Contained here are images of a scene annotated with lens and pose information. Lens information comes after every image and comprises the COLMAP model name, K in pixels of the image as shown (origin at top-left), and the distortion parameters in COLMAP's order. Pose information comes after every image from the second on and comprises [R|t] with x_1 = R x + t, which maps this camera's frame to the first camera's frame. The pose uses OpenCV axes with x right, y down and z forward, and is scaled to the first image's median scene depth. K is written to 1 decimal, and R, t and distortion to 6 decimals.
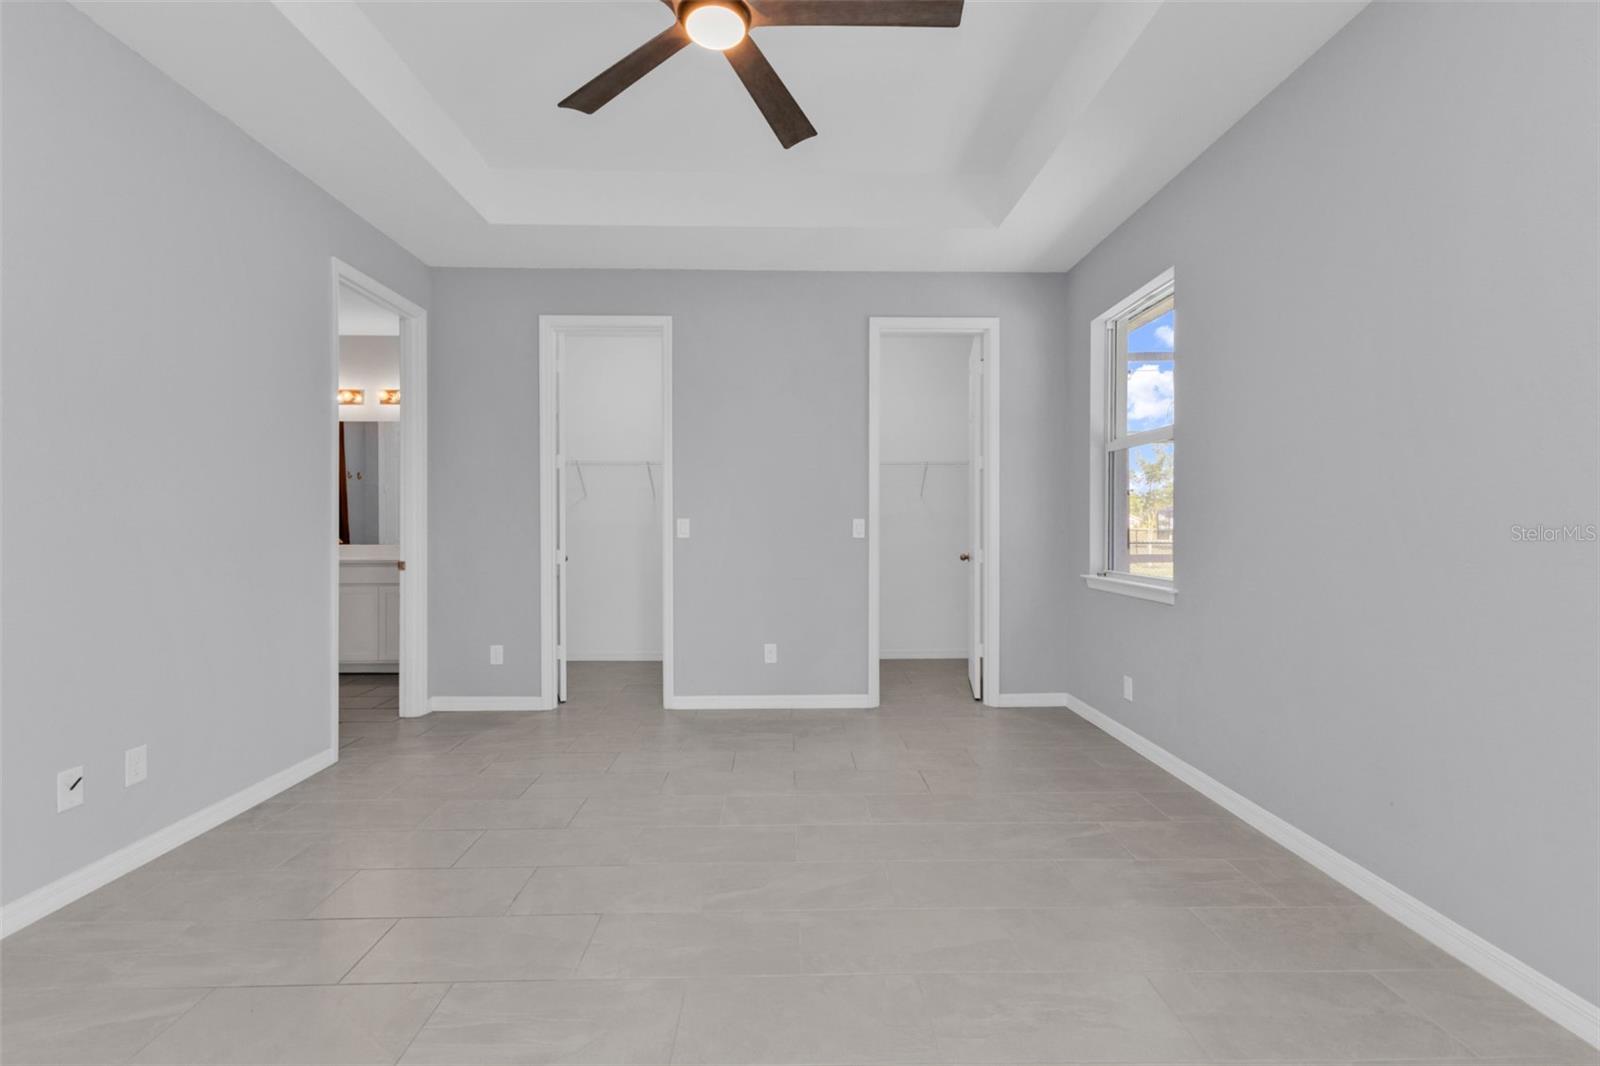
lens RADIAL K [[692.5, 0, 795.6], [0, 692.5, 525.9], [0, 0, 1]] dist [0.010245, -0.002499]
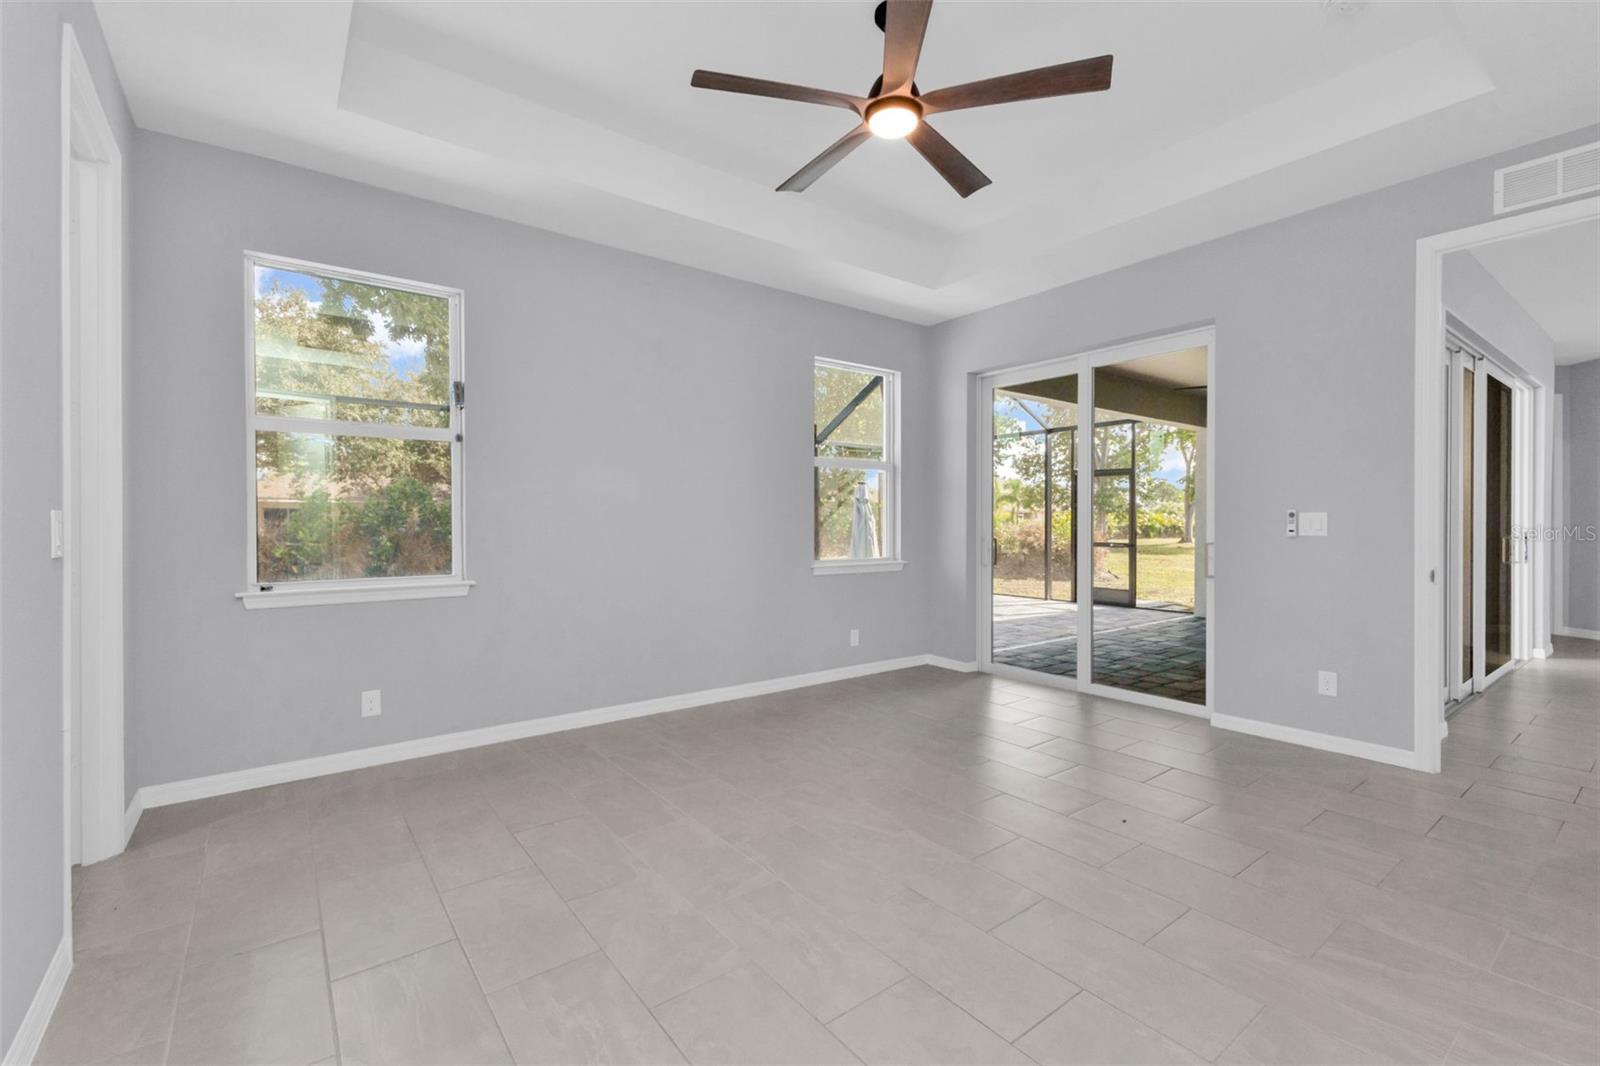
lens RADIAL K [[704.1, 0, 800.1], [0, 704.1, 527.3], [0, 0, 1]] dist [-0.003009, -0.000201]
pose [[-0.584975, -0.016328, 0.810887, -0.498750], [-0.005750, 0.999856, 0.015985, -0.012739], [-0.811031, 0.004688, -0.584984, 0.890413]]
